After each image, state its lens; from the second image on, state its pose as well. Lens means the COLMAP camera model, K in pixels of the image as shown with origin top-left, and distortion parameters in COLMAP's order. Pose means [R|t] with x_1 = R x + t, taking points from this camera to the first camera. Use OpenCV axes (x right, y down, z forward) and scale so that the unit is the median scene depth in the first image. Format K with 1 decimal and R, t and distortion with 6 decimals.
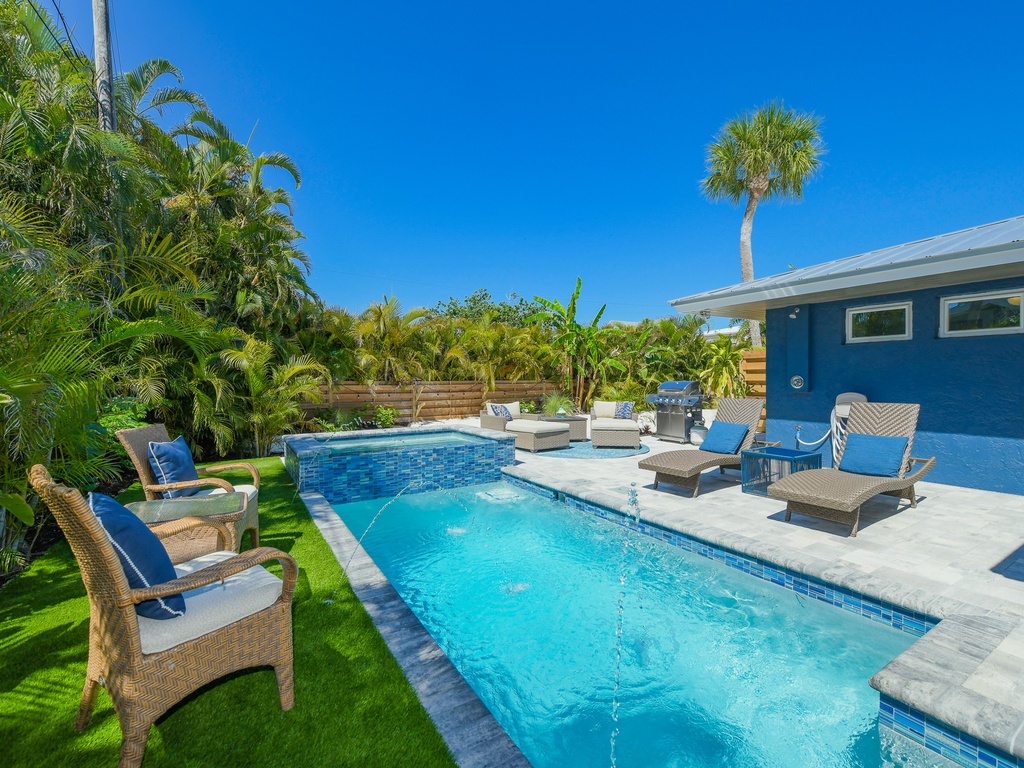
lens RADIAL K [[453.7, 0, 515.9], [0, 453.7, 383.5], [0, 0, 1]] dist [-0.002016, -0.000180]
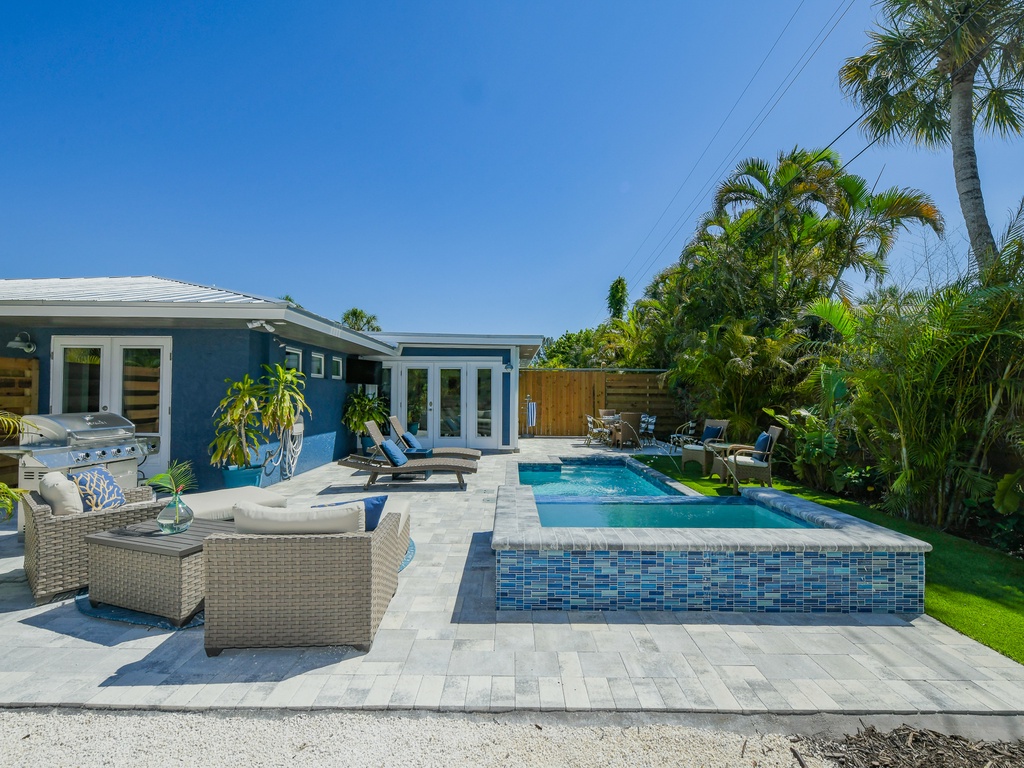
lens RADIAL K [[453.7, 0, 515.9], [0, 453.7, 383.5], [0, 0, 1]] dist [-0.002016, -0.000180]
pose [[-0.851688, 0.014335, 0.523853, -0.500366], [0.004277, 0.999783, -0.020405, -0.044244], [-0.524032, -0.015139, -0.851564, 1.999560]]
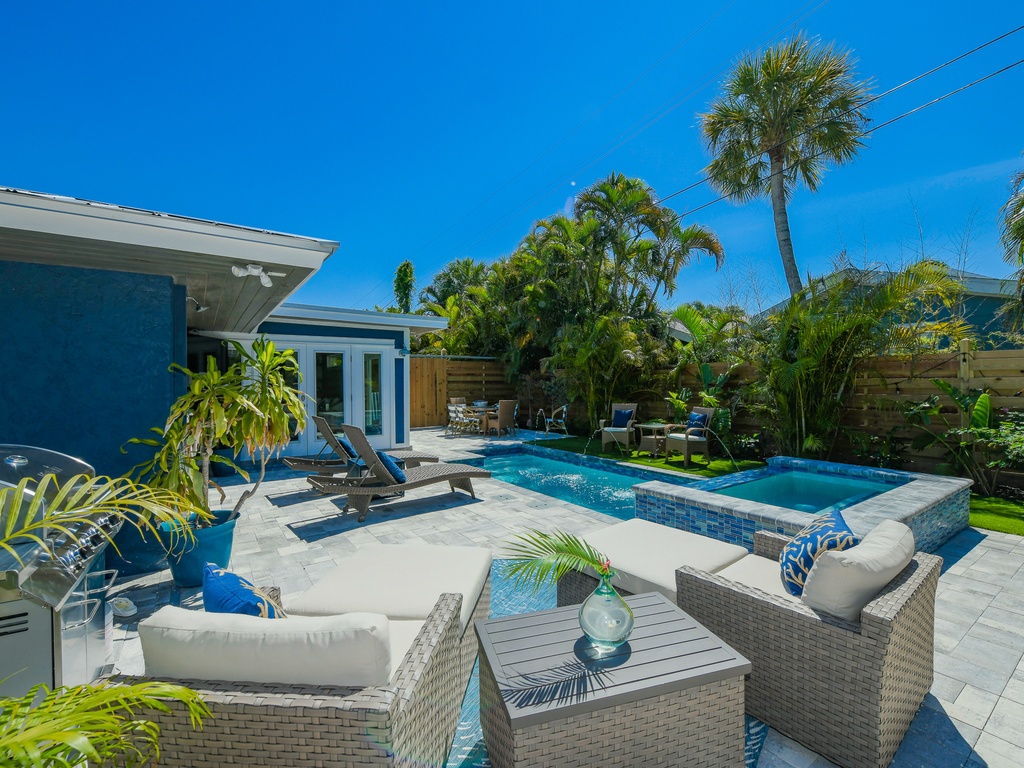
lens RADIAL K [[453.7, 0, 515.9], [0, 453.7, 383.5], [0, 0, 1]] dist [-0.002016, -0.000180]
pose [[-0.998640, 0.013777, -0.050282, 0.267736], [0.013064, 0.999810, 0.014486, -0.059004], [0.050472, 0.013810, -0.998630, 2.052101]]
